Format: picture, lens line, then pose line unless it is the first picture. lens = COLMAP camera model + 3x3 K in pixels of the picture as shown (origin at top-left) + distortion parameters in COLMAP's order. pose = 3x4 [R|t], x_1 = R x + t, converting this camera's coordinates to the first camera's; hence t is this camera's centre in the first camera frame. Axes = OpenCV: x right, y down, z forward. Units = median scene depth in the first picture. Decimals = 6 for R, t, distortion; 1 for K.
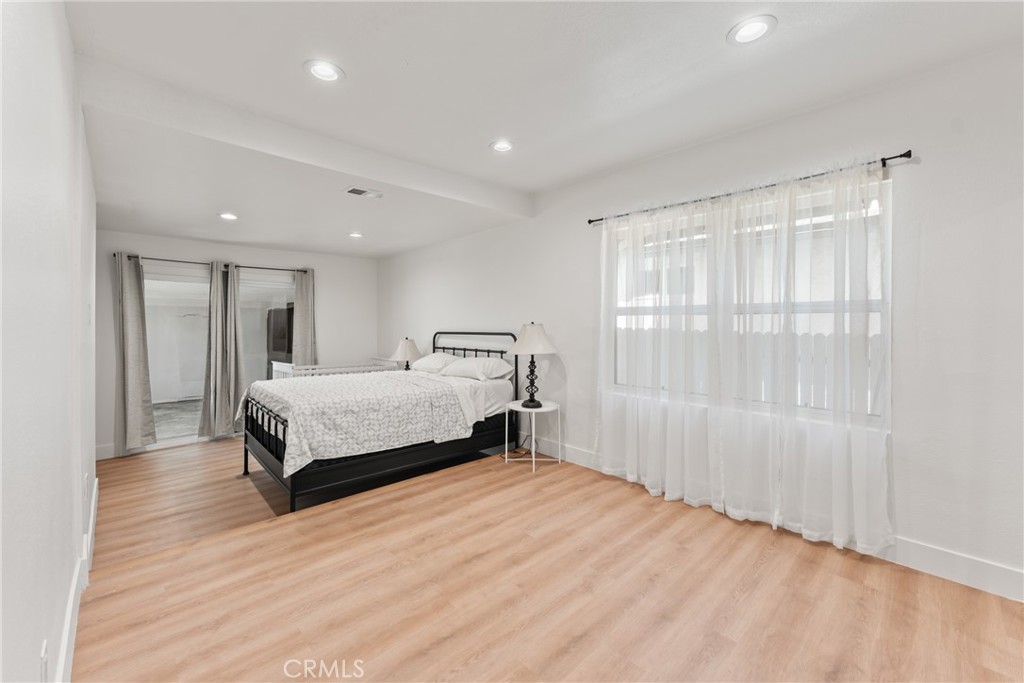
lens RADIAL K [[413.7, 0, 510.4], [0, 413.7, 325.4], [0, 0, 1]] dist [-0.002290, -0.000316]
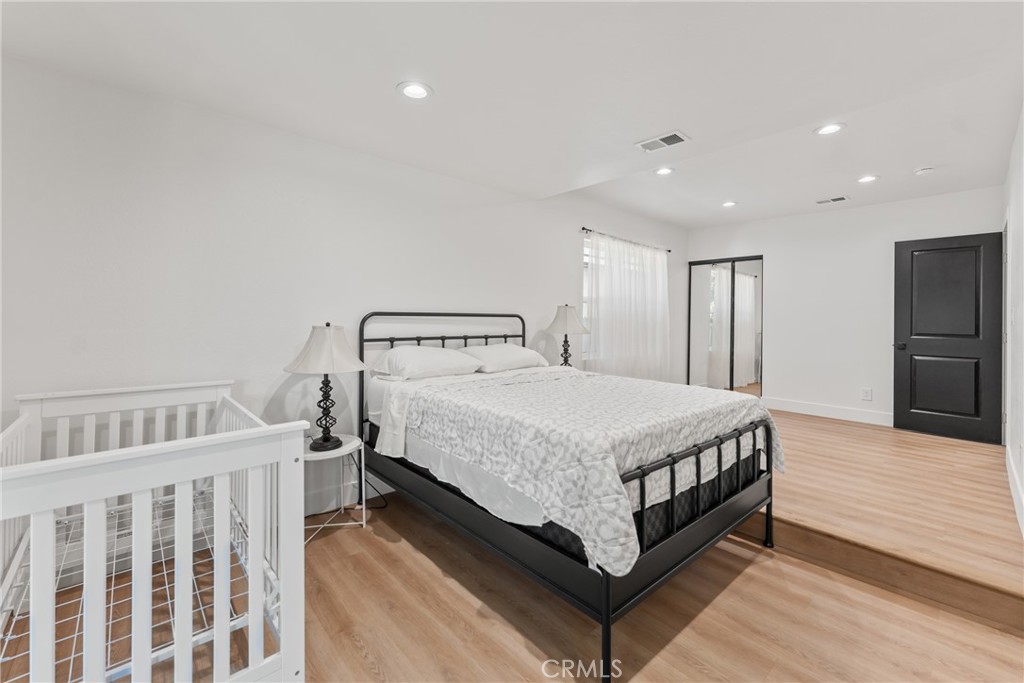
lens RADIAL K [[413.7, 0, 511.2], [0, 413.7, 320.9], [0, 0, 1]] dist [-0.002290, -0.000316]
pose [[0.022460, 0.000973, 0.999747, -1.242191], [-0.008396, 0.999964, -0.000785, 0.044527], [-0.999712, -0.008376, 0.022467, 1.346847]]
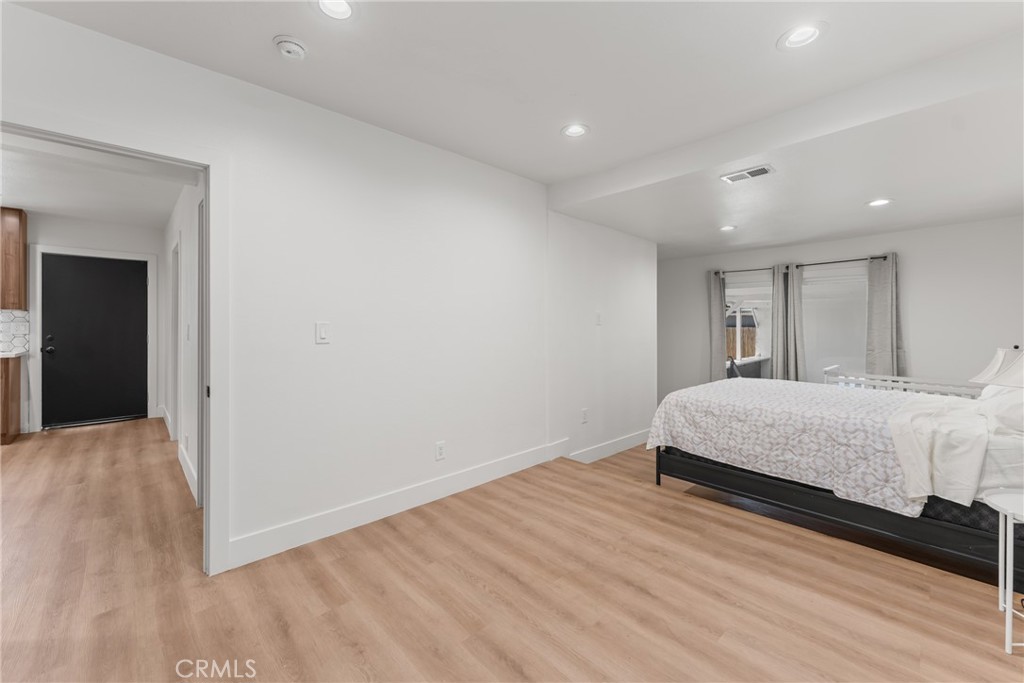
lens RADIAL K [[413.7, 0, 511.7], [0, 413.7, 331.3], [0, 0, 1]] dist [-0.002290, -0.000316]
pose [[-0.005872, 0.010901, -0.999923, 0.559527], [-0.002213, 0.999938, 0.010914, 0.008343], [0.999980, 0.002277, -0.005848, 0.527179]]
